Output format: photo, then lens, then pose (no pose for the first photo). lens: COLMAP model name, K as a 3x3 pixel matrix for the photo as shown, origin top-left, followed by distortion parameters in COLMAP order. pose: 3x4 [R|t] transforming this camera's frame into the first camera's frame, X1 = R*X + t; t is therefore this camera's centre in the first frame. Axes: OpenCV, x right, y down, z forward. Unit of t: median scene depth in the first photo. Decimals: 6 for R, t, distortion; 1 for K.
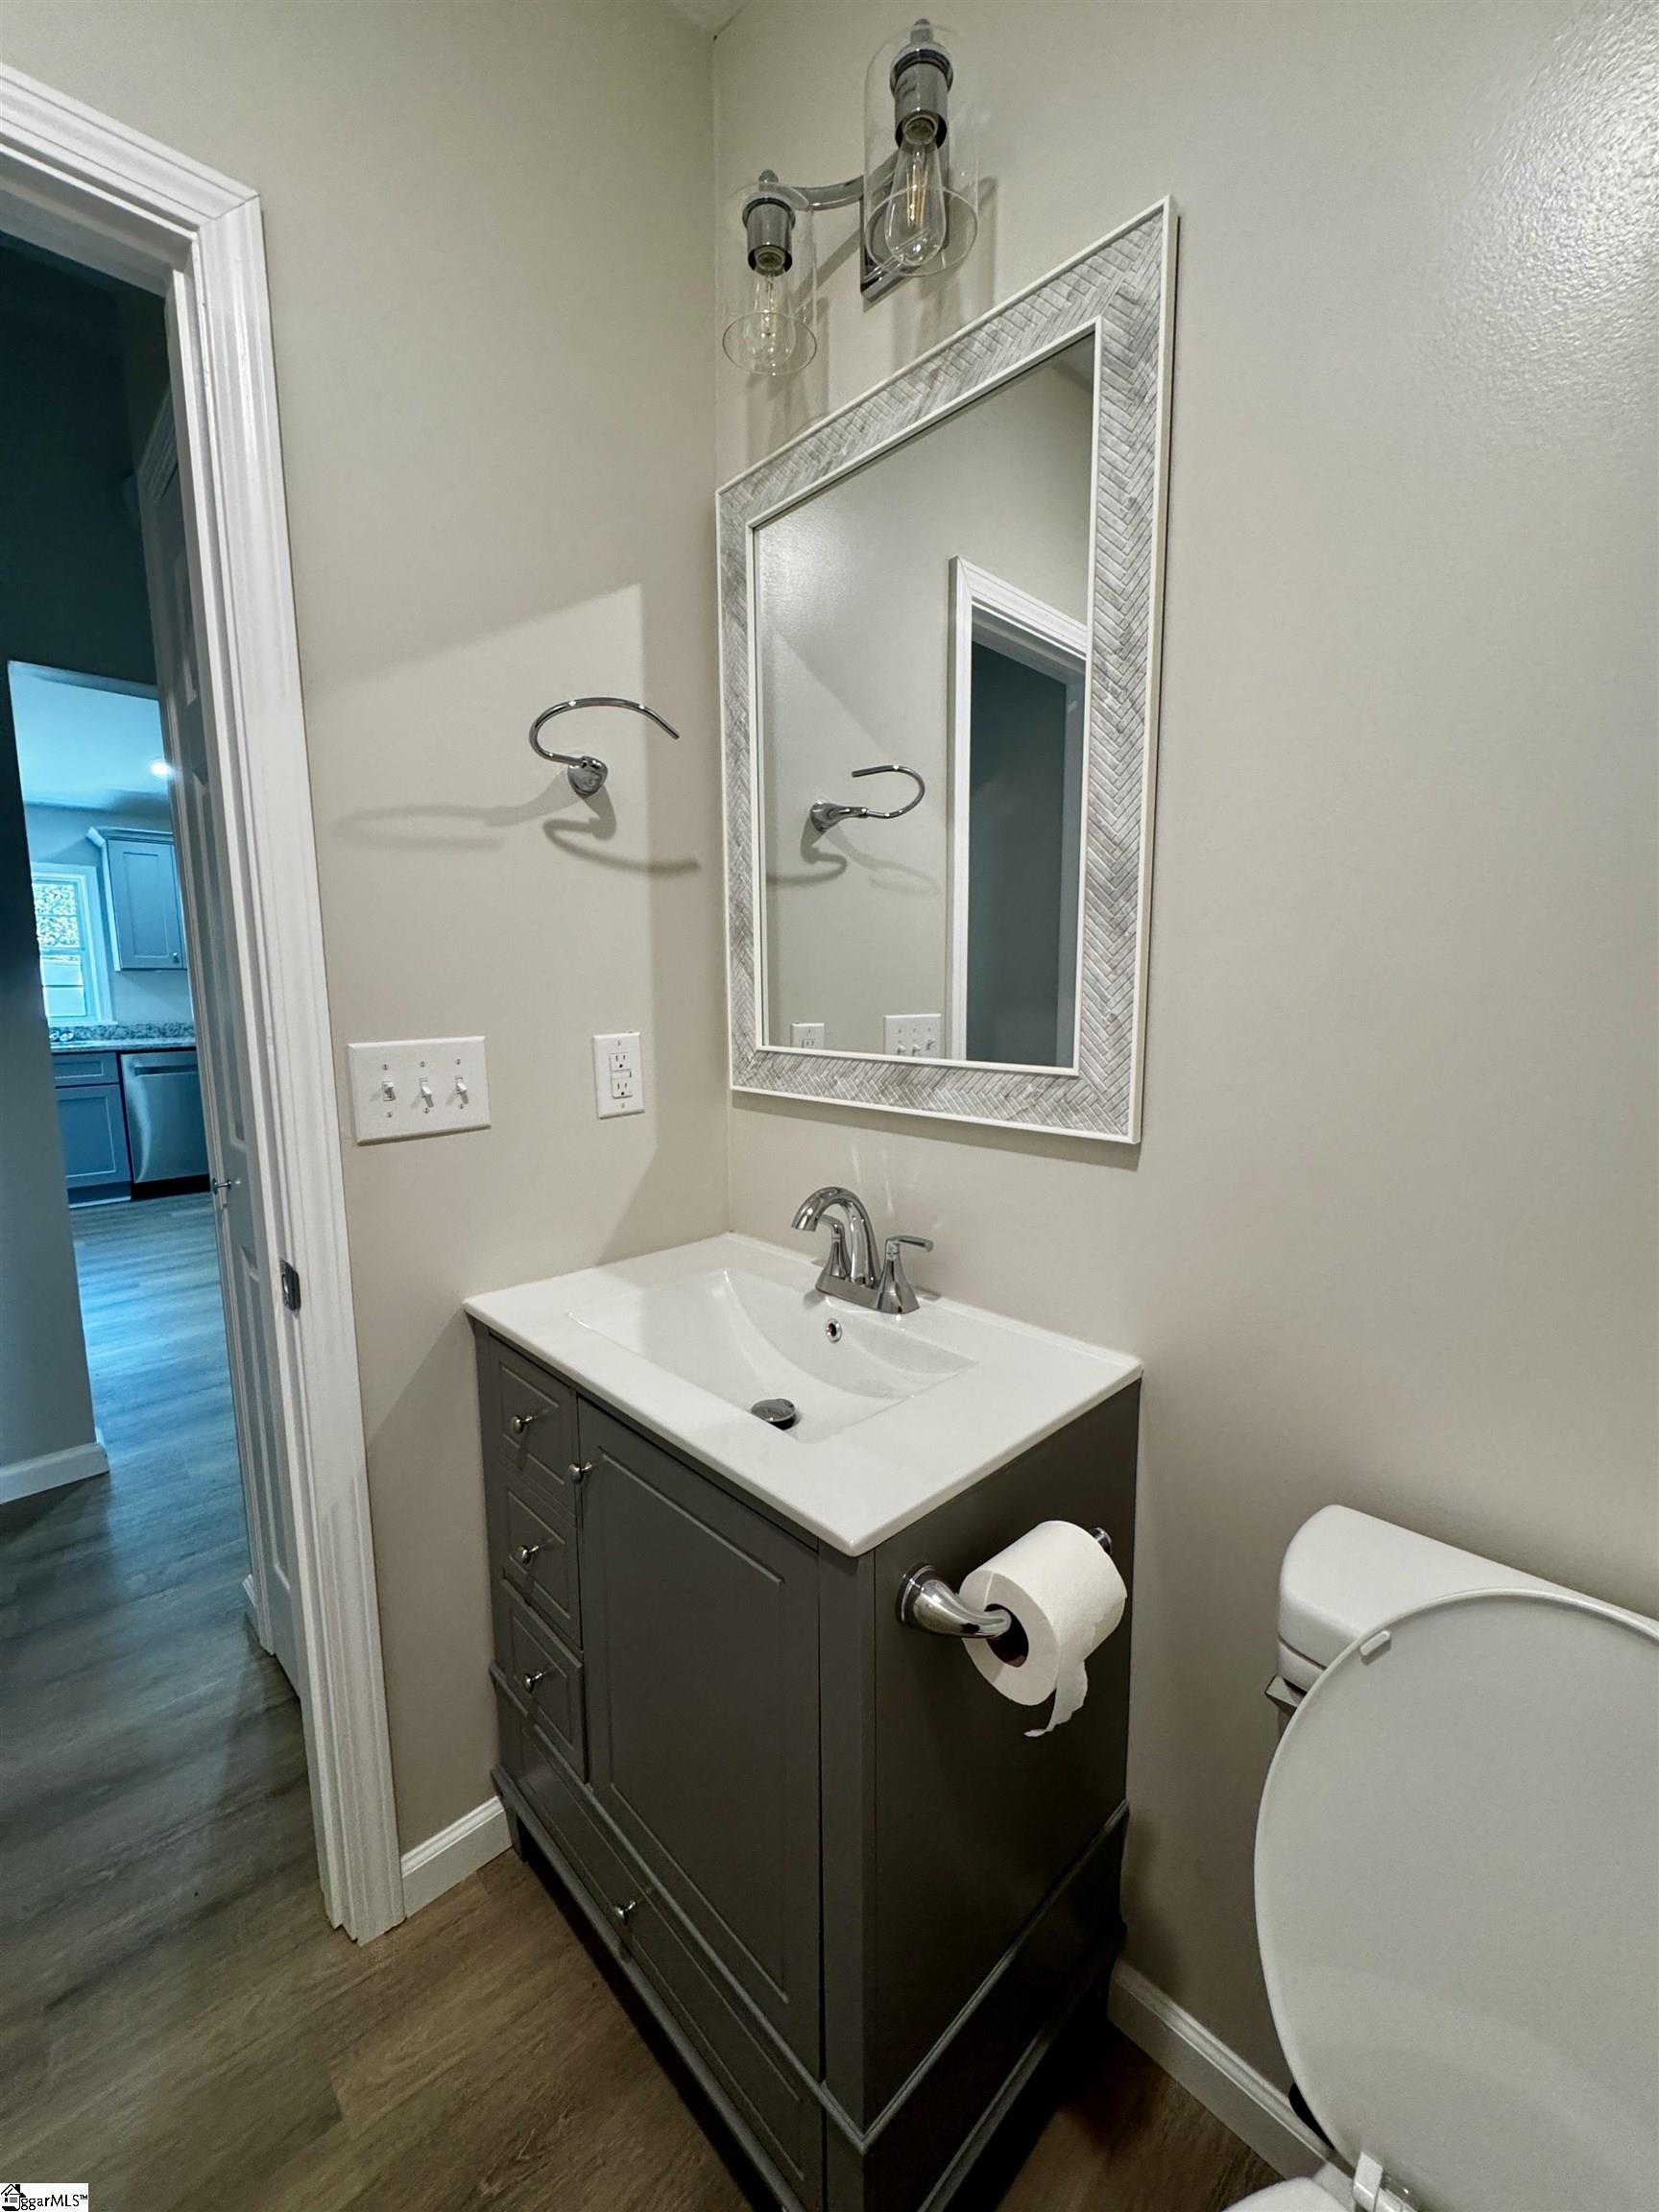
lens RADIAL K [[879.6, 0, 829.5], [0, 879.6, 1106.0], [0, 0, 1]] dist [-0.004577, -0.000027]
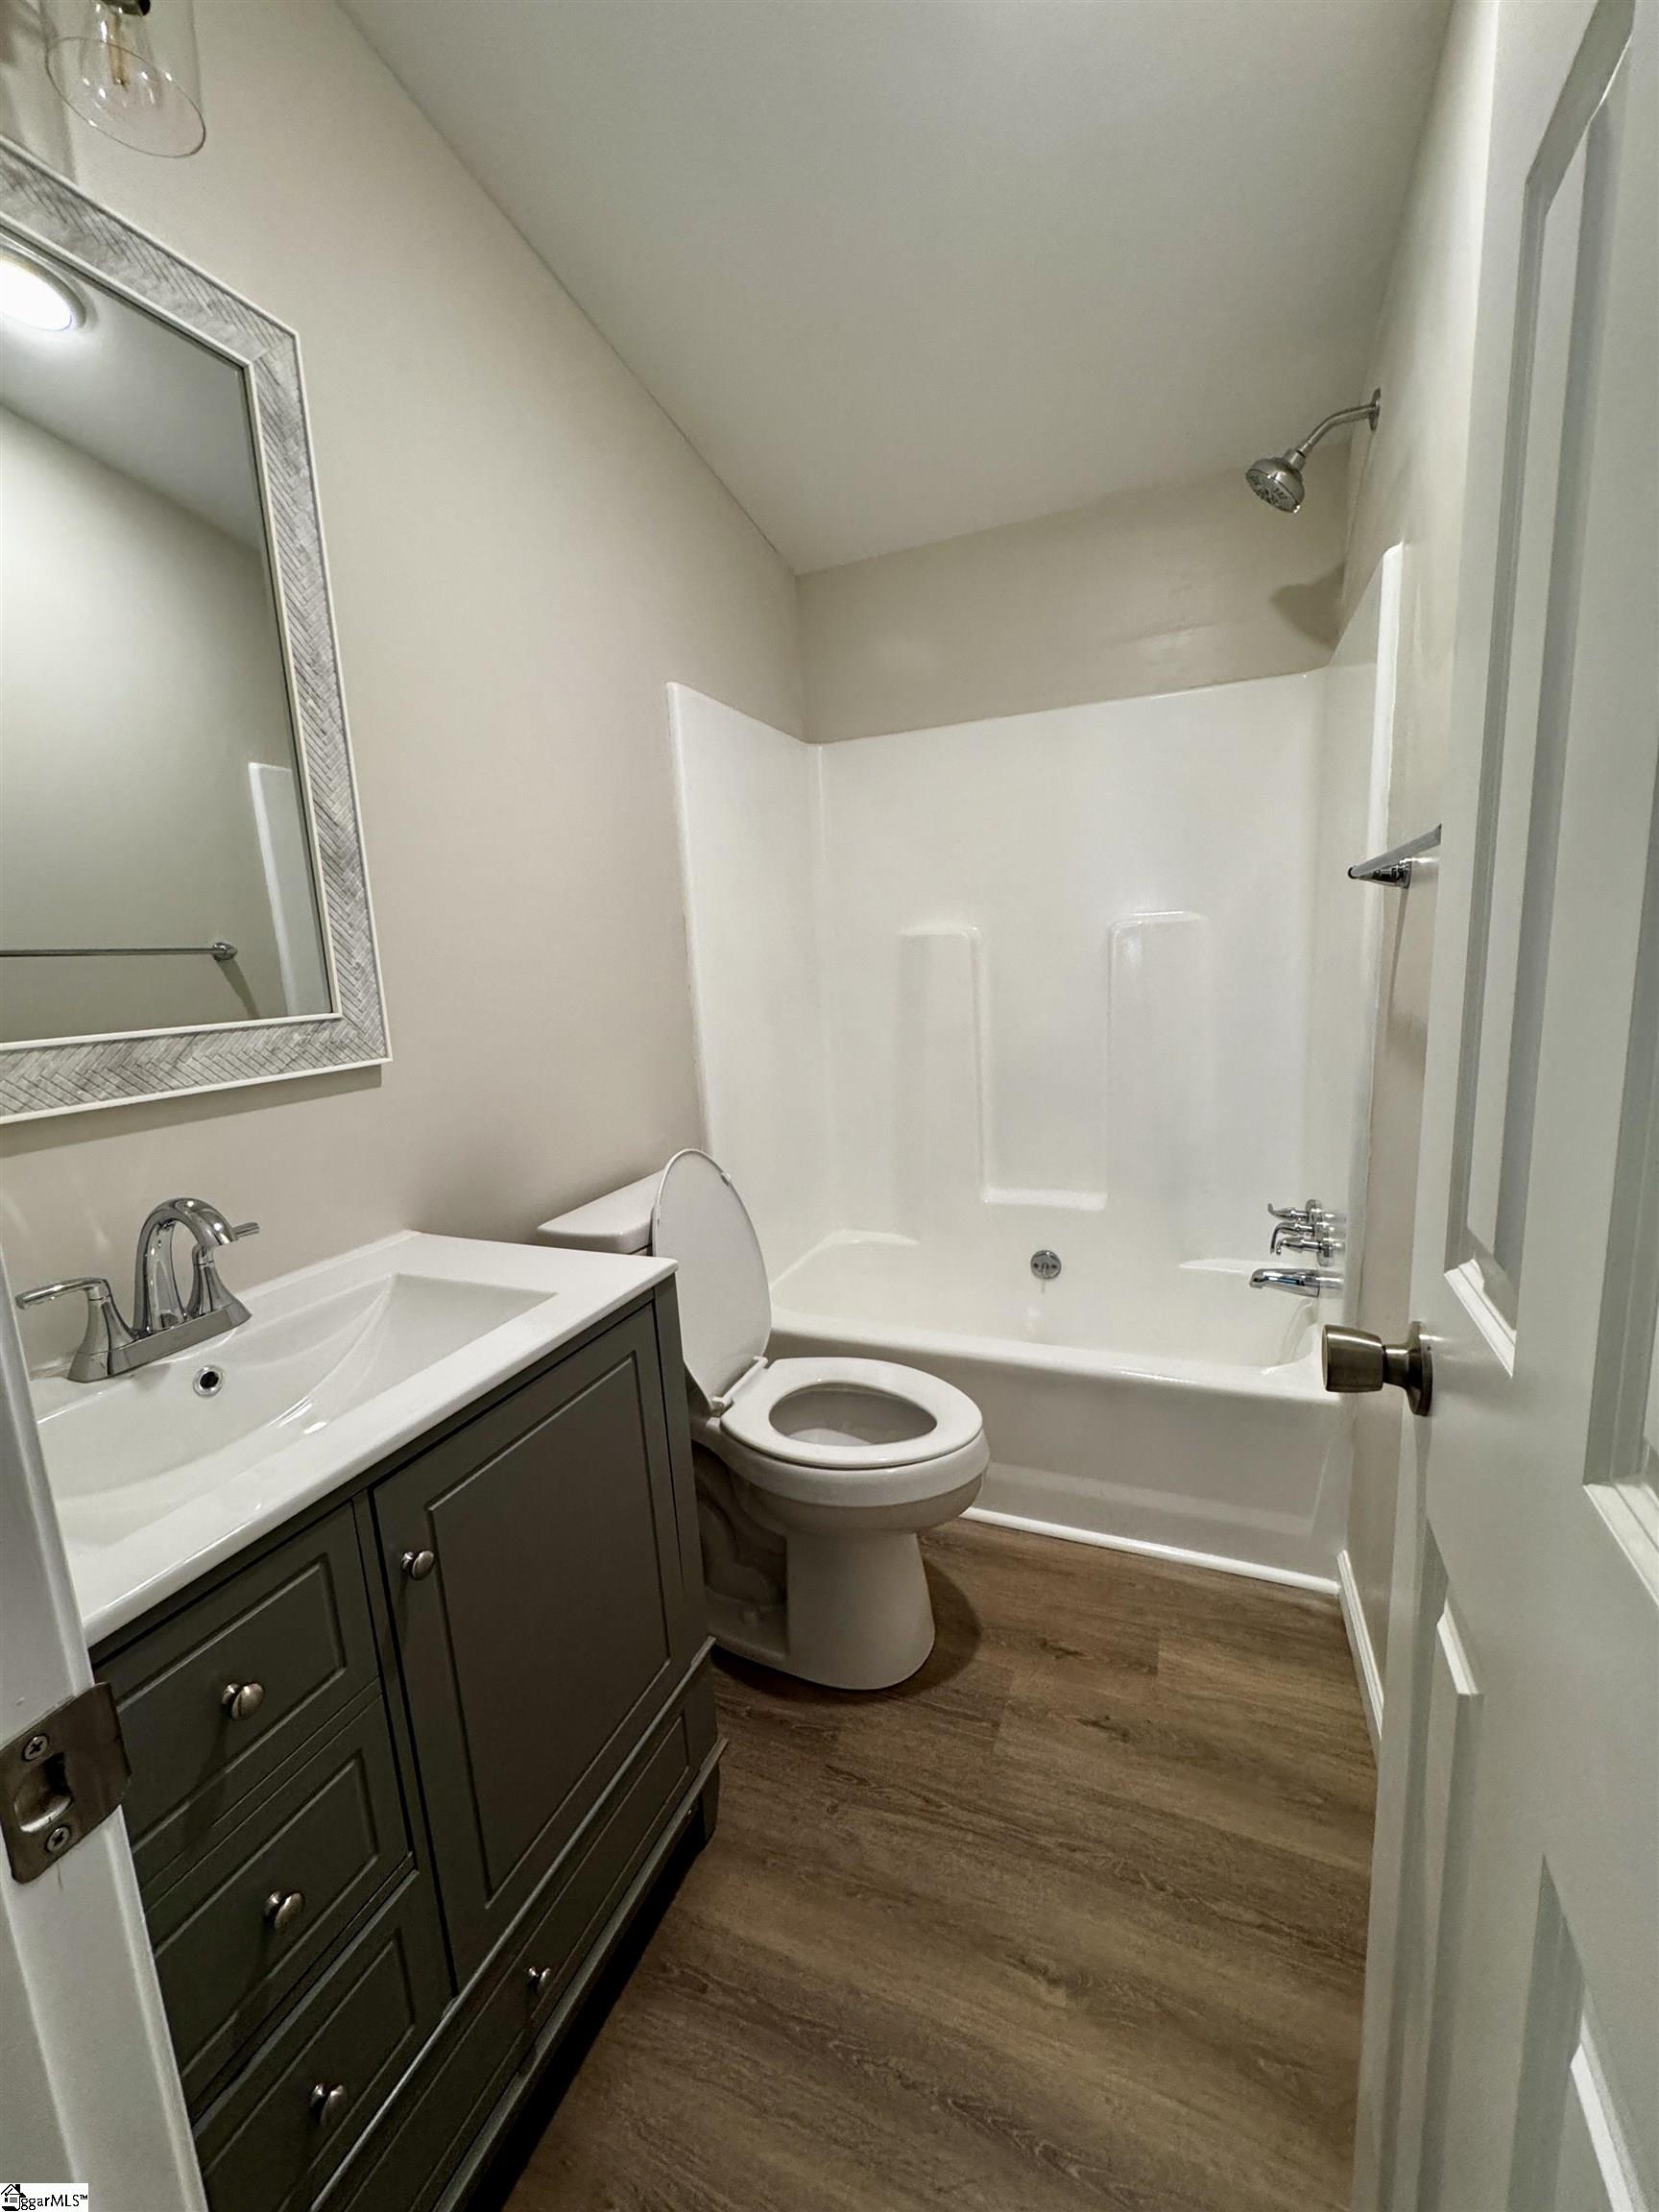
lens RADIAL K [[879.6, 0, 829.5], [0, 879.6, 1106.0], [0, 0, 1]] dist [-0.004577, -0.000027]
pose [[-0.388529, -0.133586, 0.911702, -1.029110], [0.179316, 0.959557, 0.217015, -0.056811], [-0.903820, 0.247799, -0.348862, 0.827852]]
